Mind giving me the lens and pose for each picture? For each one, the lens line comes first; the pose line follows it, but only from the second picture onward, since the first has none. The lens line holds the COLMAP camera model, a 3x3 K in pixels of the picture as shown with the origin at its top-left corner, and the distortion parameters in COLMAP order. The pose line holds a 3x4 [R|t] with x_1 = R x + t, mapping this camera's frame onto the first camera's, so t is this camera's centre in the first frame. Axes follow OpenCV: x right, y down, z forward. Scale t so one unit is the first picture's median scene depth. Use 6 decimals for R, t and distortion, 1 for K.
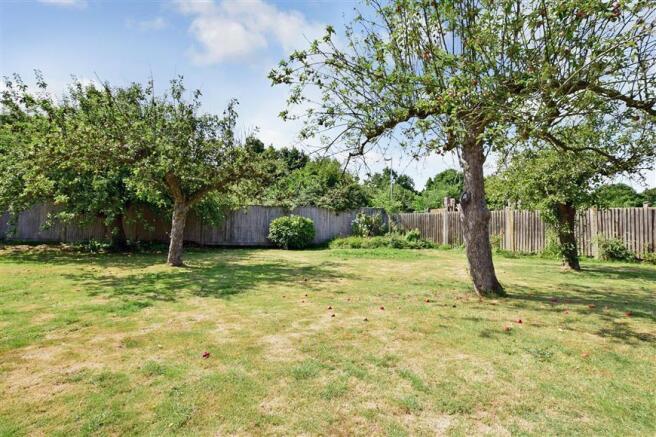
lens RADIAL K [[300.1, 0, 328.0], [0, 300.1, 219.4], [0, 0, 1]] dist [-0.016776, 0.005051]
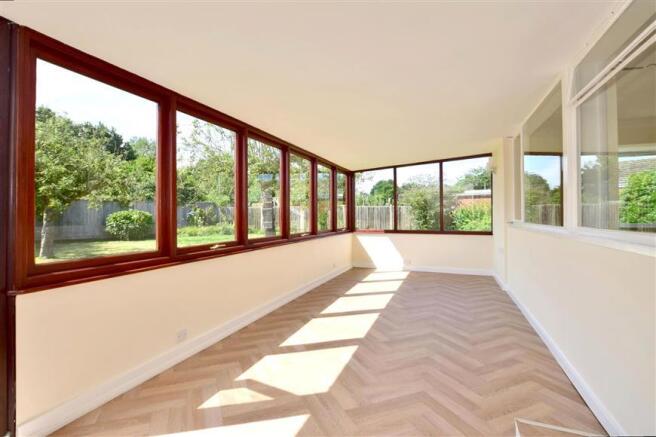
lens RADIAL K [[300.1, 0, 324.7], [0, 300.1, 214.3], [0, 0, 1]] dist [-0.016776, 0.005051]
pose [[0.849924, -0.015375, 0.526682, -0.089587], [-0.001855, 0.999481, 0.032170, -0.033146], [-0.526903, -0.028319, 0.849454, -0.323527]]
